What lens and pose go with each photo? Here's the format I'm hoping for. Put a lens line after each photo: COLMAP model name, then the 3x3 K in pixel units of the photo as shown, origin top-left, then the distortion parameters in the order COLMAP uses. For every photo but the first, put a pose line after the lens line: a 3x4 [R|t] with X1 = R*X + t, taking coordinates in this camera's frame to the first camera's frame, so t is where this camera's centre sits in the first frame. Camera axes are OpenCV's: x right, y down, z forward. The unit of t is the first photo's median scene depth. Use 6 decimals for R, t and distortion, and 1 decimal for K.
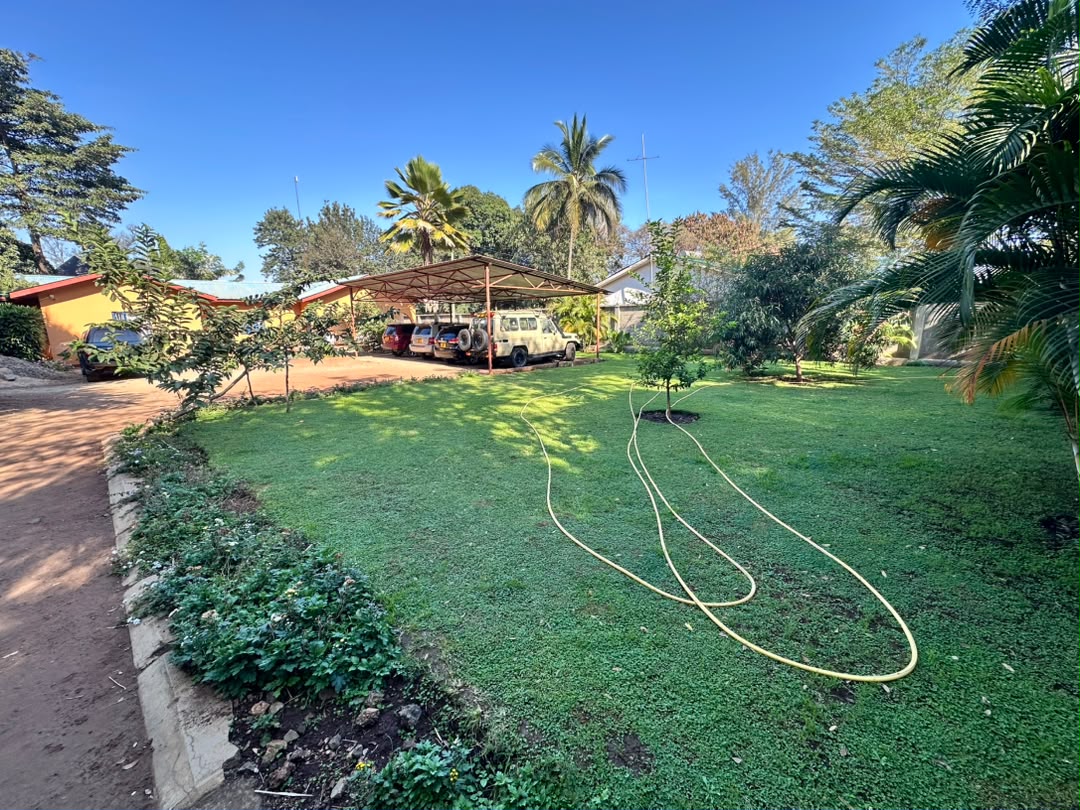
lens RADIAL K [[431.9, 0, 541.1], [0, 431.9, 389.2], [0, 0, 1]] dist [-0.003736, 0.000984]
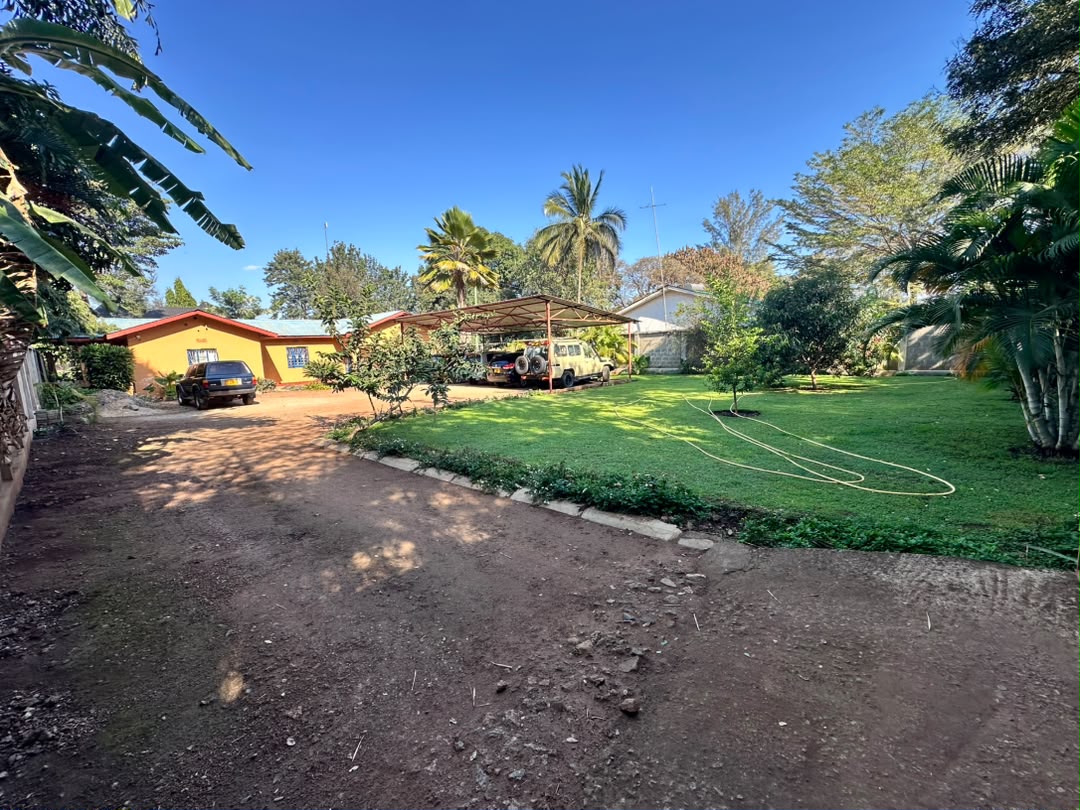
lens RADIAL K [[431.9, 0, 540.8], [0, 431.9, 386.3], [0, 0, 1]] dist [-0.003736, 0.000984]
pose [[0.999021, -0.028447, 0.033880, -0.121795], [0.030873, 0.996827, -0.073368, 0.020580], [-0.031685, 0.074342, 0.996729, -0.108625]]
